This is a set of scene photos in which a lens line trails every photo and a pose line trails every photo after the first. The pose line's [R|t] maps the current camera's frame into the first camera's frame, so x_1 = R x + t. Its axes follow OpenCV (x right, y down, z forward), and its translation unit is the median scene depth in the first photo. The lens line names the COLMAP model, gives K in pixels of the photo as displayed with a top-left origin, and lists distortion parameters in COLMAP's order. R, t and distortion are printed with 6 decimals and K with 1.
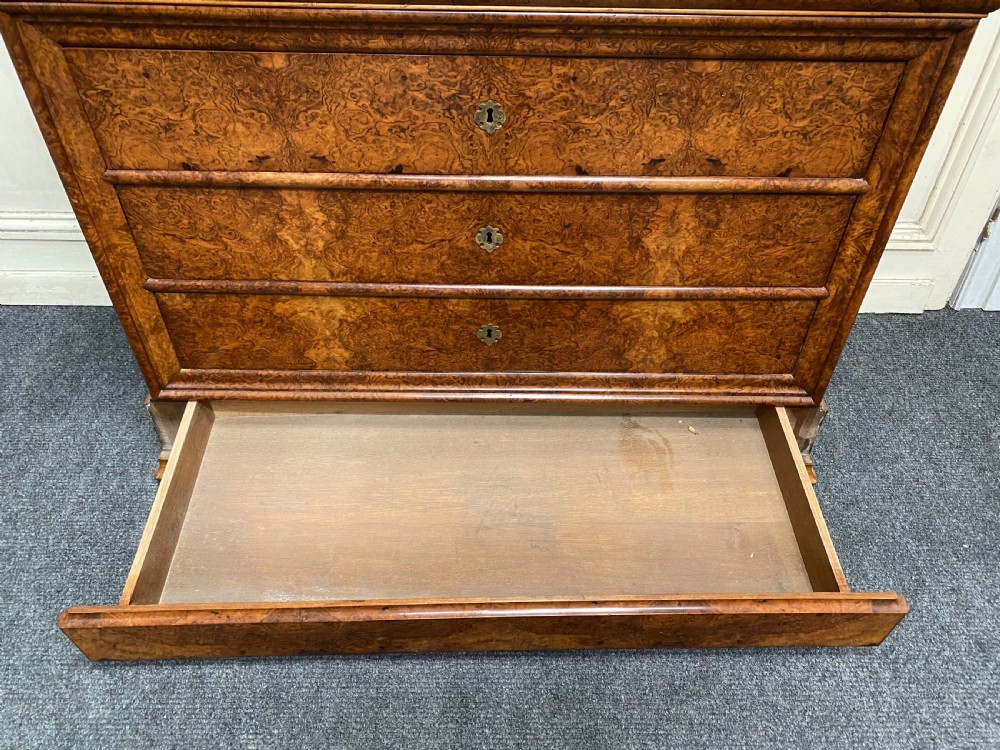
lens RADIAL K [[757.9, 0, 506.2], [0, 757.9, 380.8], [0, 0, 1]] dist [0.019538, -0.038185]
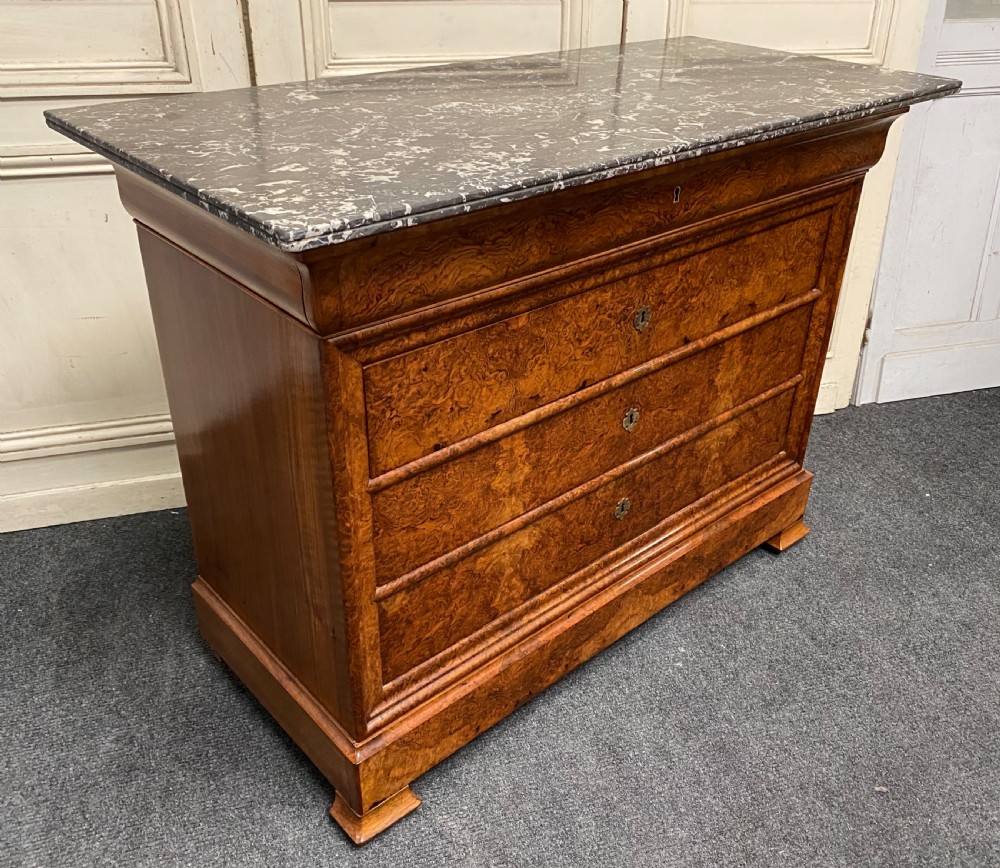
lens RADIAL K [[900.1, 0, 500.0], [0, 900.1, 431.3], [0, 0, 1]] dist [0.051640, -0.081720]
pose [[0.759381, -0.338415, 0.555712, -1.002263], [0.448176, 0.891224, -0.069699, -0.180125], [-0.471677, 0.301985, 0.828448, -0.025628]]
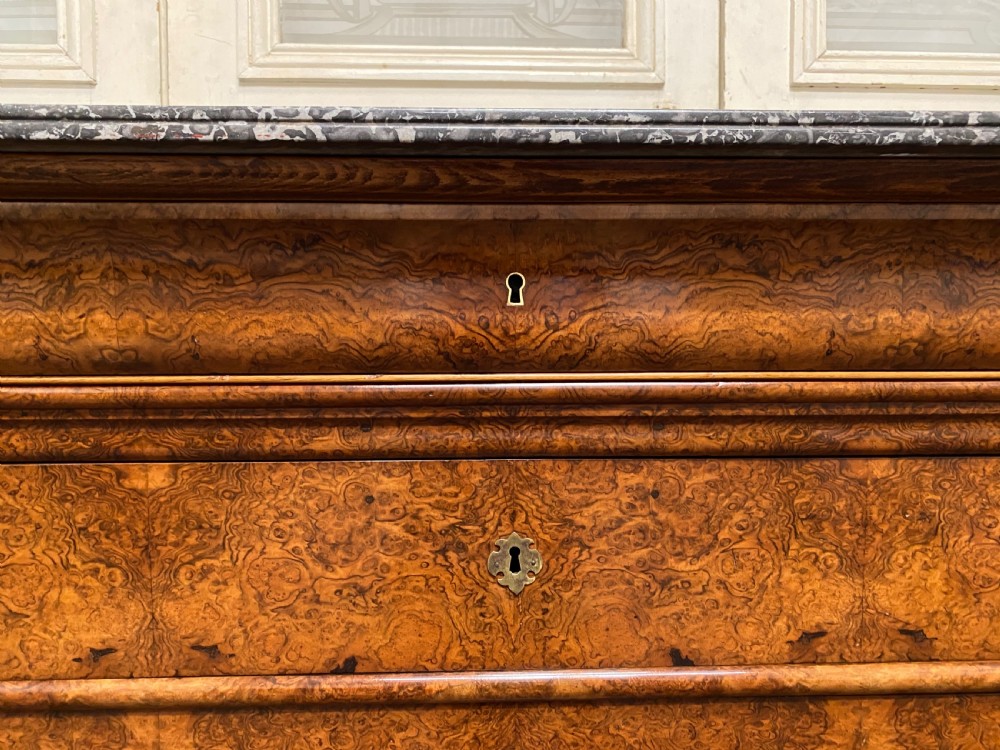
lens RADIAL K [[757.9, 0, 496.8], [0, 757.9, 374.0], [0, 0, 1]] dist [0.019538, -0.038185]
pose [[0.999496, -0.024736, 0.019873, -0.040650], [0.031725, 0.767277, -0.640531, -0.085944], [0.000596, 0.640839, 0.767675, 0.445557]]
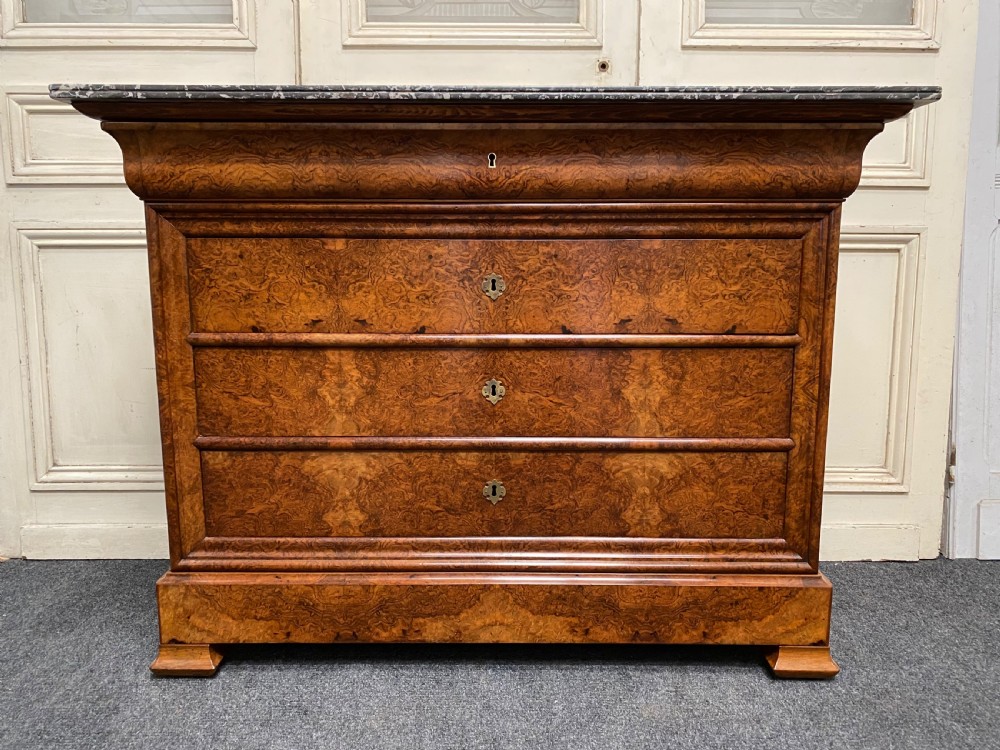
lens RADIAL K [[757.9, 0, 504.2], [0, 757.9, 380.0], [0, 0, 1]] dist [0.019538, -0.038185]
pose [[0.999755, -0.016829, -0.014365, 0.012711], [0.006018, 0.831586, -0.555363, 0.492920], [0.021292, 0.555141, 0.831484, 0.000069]]
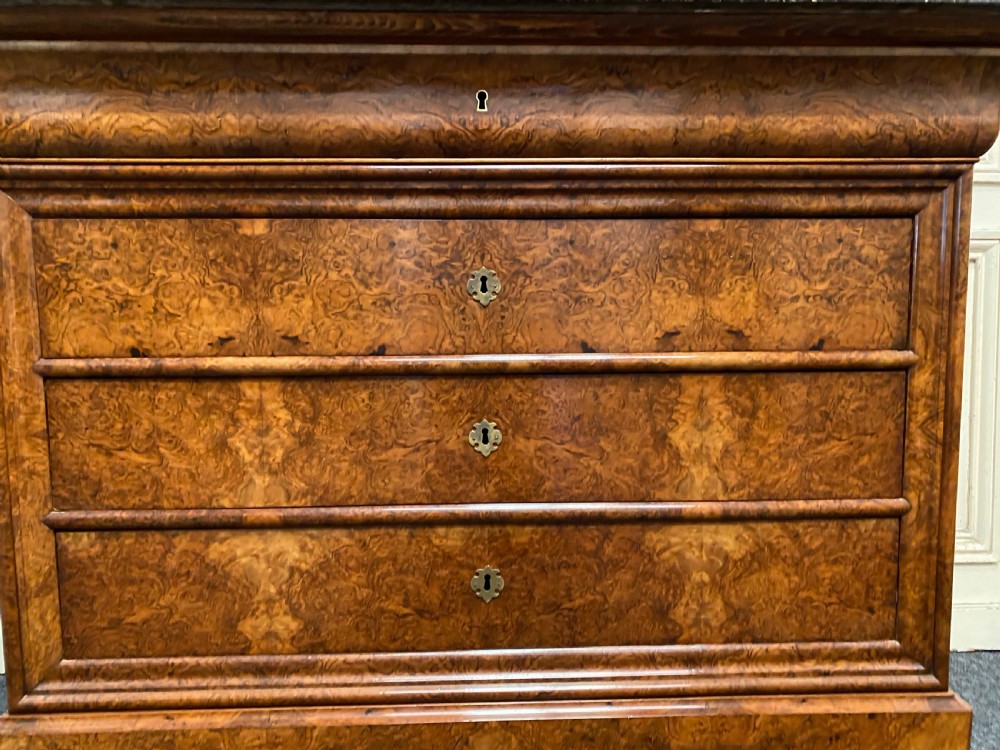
lens RADIAL K [[757.9, 0, 497.4], [0, 757.9, 385.4], [0, 0, 1]] dist [0.019538, -0.038185]
pose [[0.999202, -0.030058, 0.026286, -0.031127], [0.039849, 0.792636, -0.608392, 0.291005], [-0.002548, 0.608954, 0.793202, 0.331394]]
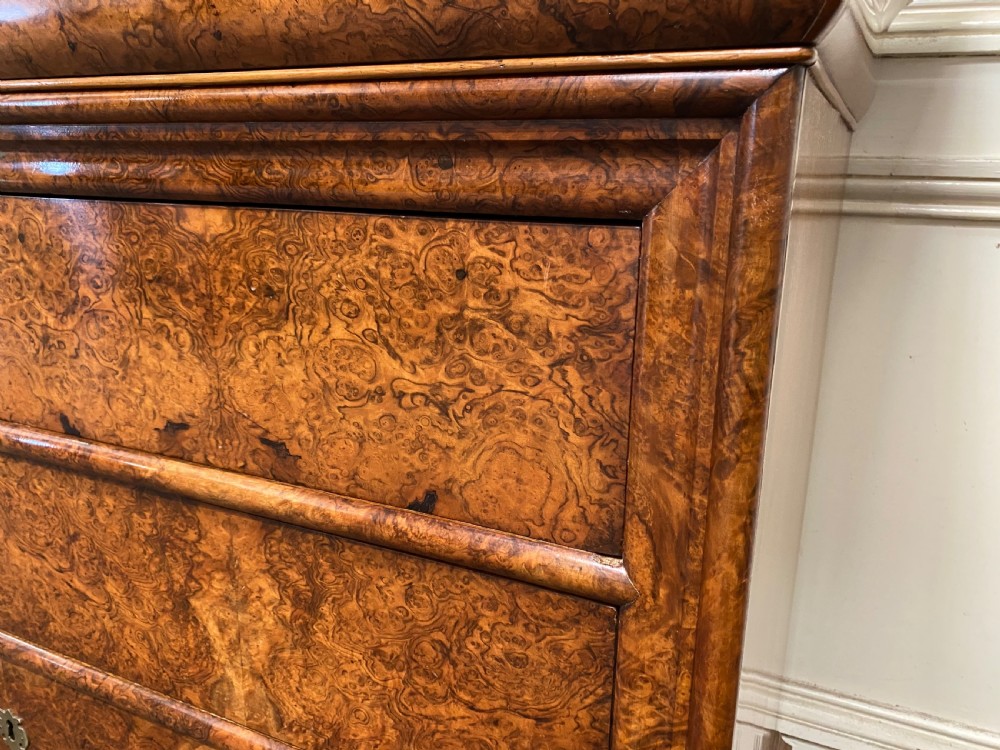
lens RADIAL K [[757.9, 0, 523.2], [0, 757.9, 376.4], [0, 0, 1]] dist [0.019538, -0.038185]
pose [[0.909391, 0.107013, -0.401940, 0.571476], [-0.291345, 0.853561, -0.431916, -0.177072], [0.296860, 0.509883, 0.807399, 0.673451]]
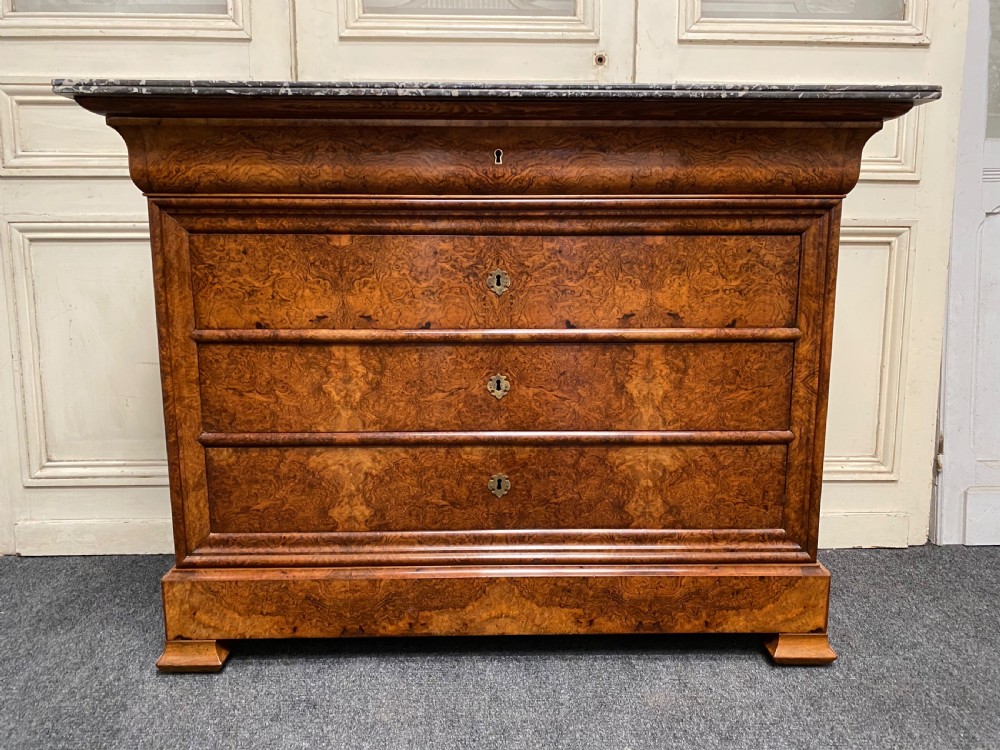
lens RADIAL K [[757.9, 0, 502.3], [0, 757.9, 377.7], [0, 0, 1]] dist [0.019538, -0.038185]
pose [[0.999697, -0.021991, 0.011077, -0.031592], [0.024480, 0.839335, -0.543064, 0.485652], [0.002645, 0.543170, 0.839618, -0.015380]]
